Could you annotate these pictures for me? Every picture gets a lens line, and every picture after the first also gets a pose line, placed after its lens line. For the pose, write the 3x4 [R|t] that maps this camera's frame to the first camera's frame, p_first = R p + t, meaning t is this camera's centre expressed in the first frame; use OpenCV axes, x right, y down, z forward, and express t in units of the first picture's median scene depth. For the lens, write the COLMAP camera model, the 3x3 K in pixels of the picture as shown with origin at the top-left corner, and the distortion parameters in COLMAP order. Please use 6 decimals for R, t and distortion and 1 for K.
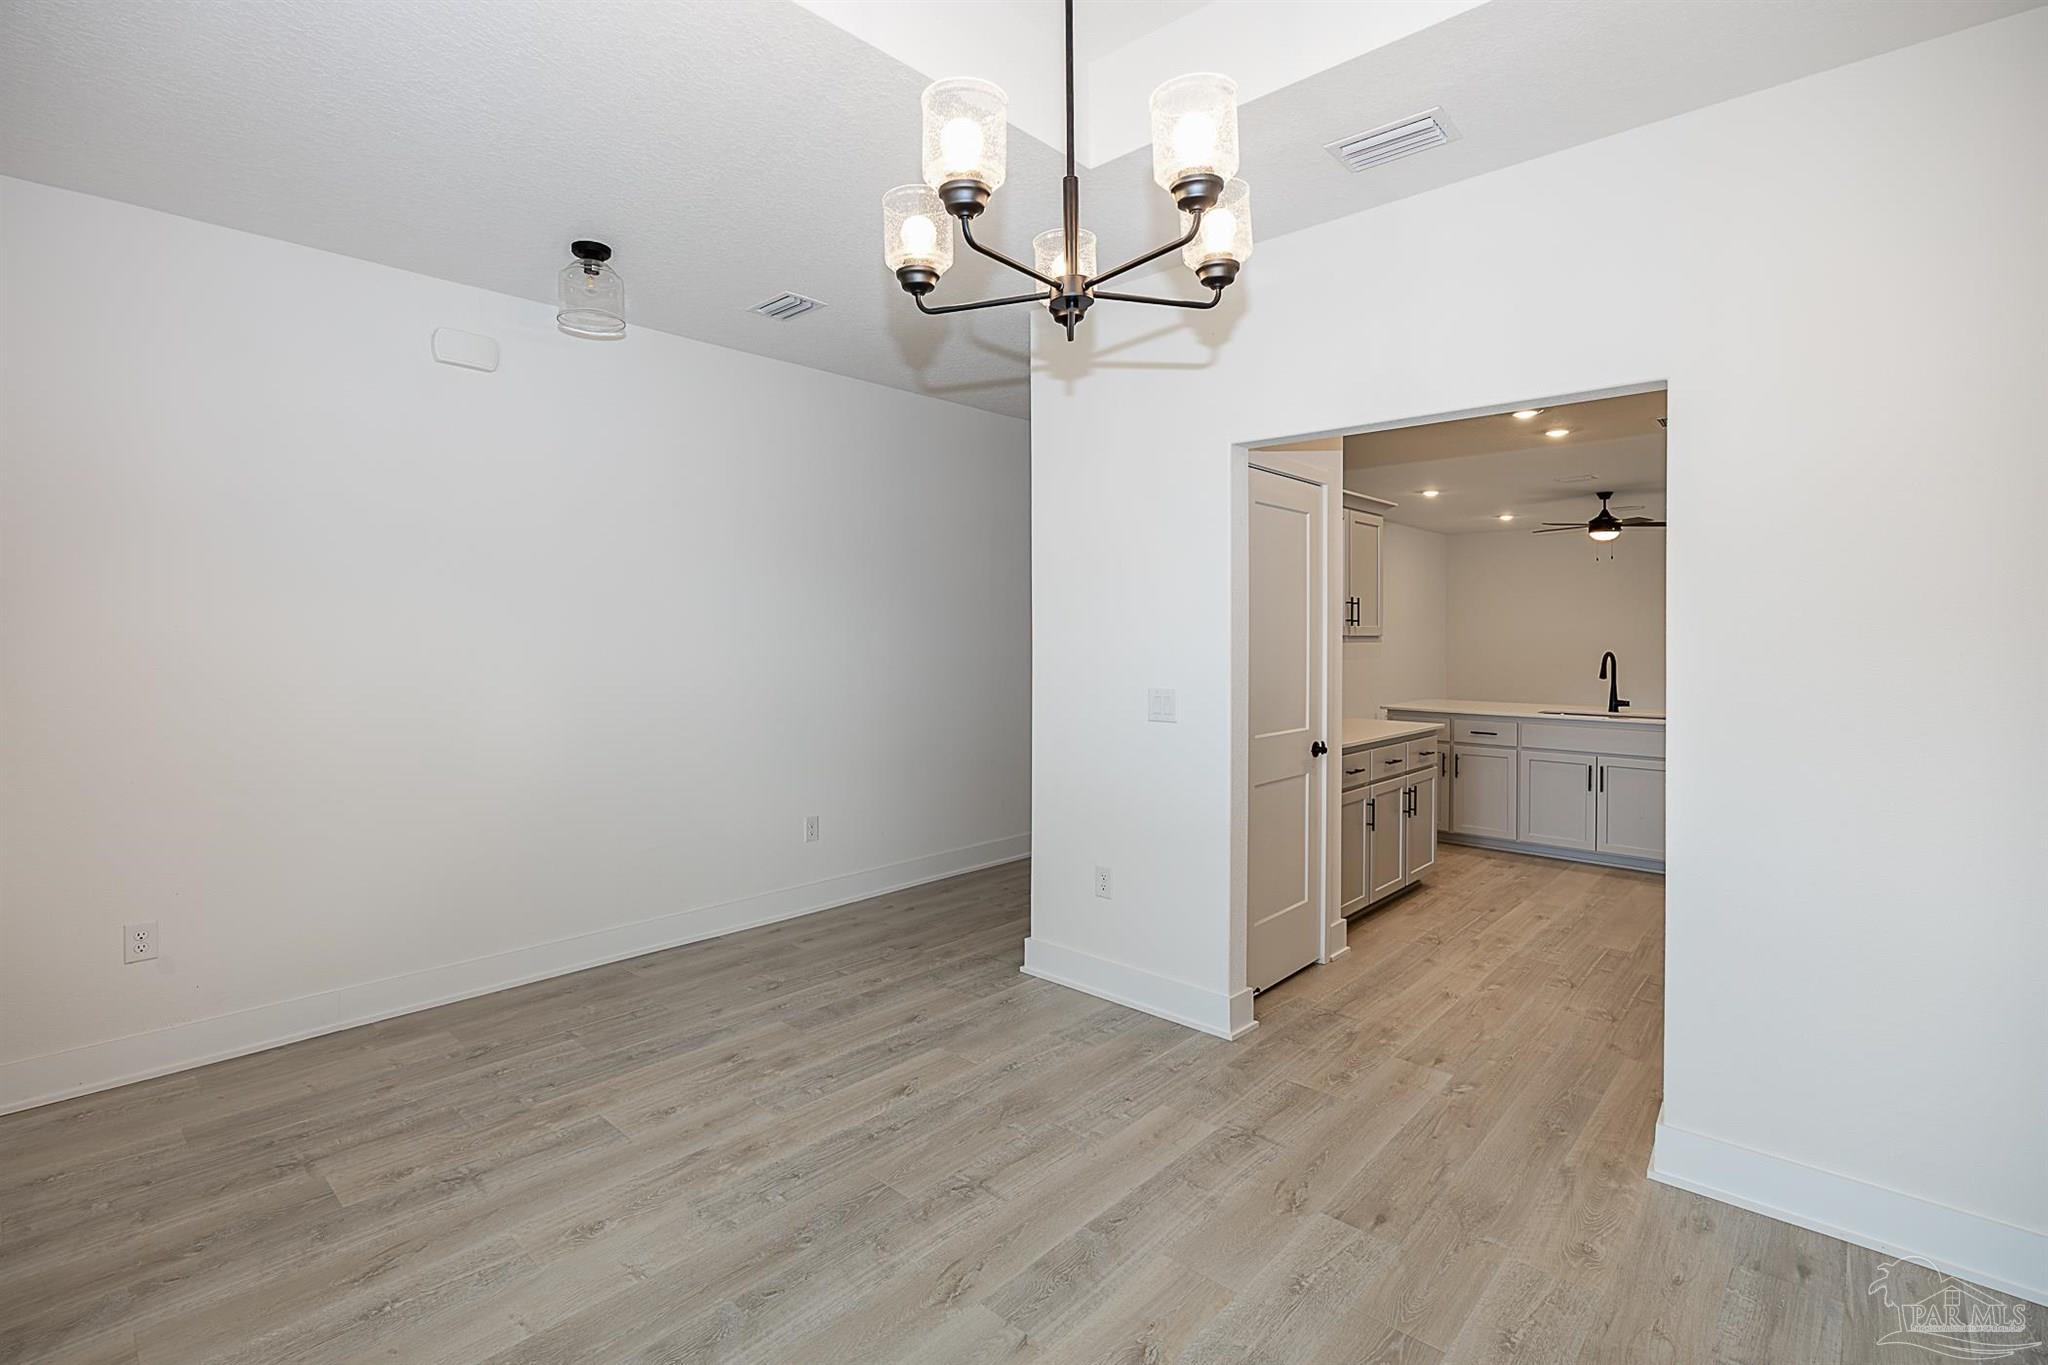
lens RADIAL K [[981.1, 0, 970.7], [0, 981.1, 617.9], [0, 0, 1]] dist [-0.011744, -0.000588]
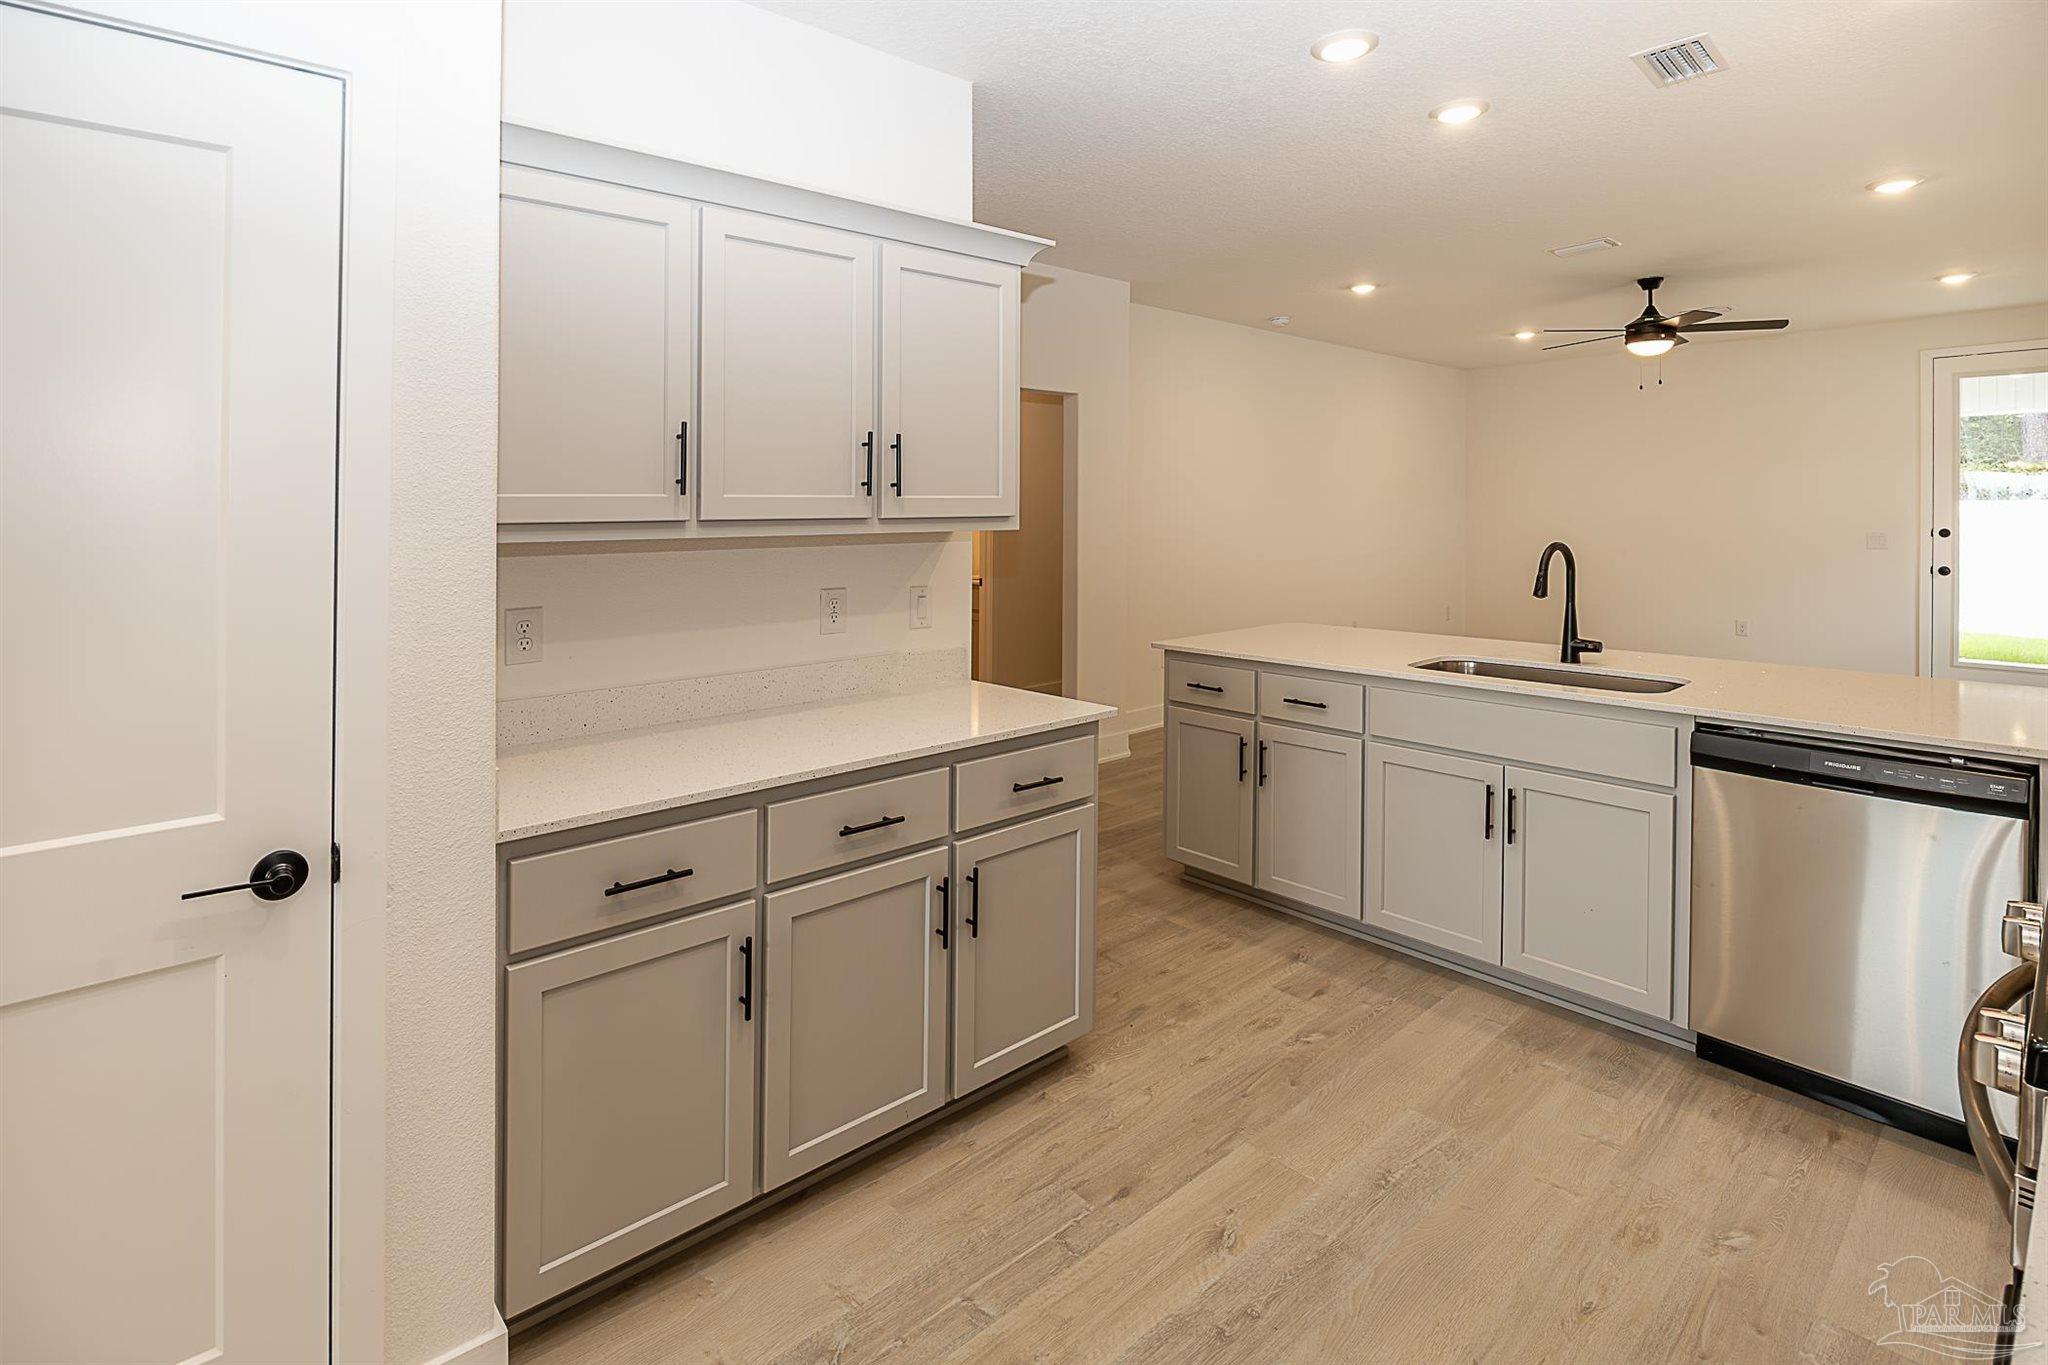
lens RADIAL K [[981.1, 0, 960.8], [0, 981.1, 557.1], [0, 0, 1]] dist [-0.011744, -0.000588]
pose [[0.994338, -0.009963, -0.105796, 0.393535], [0.016318, 0.998102, 0.059373, 0.007591], [0.105004, -0.060763, 0.992614, 0.465648]]
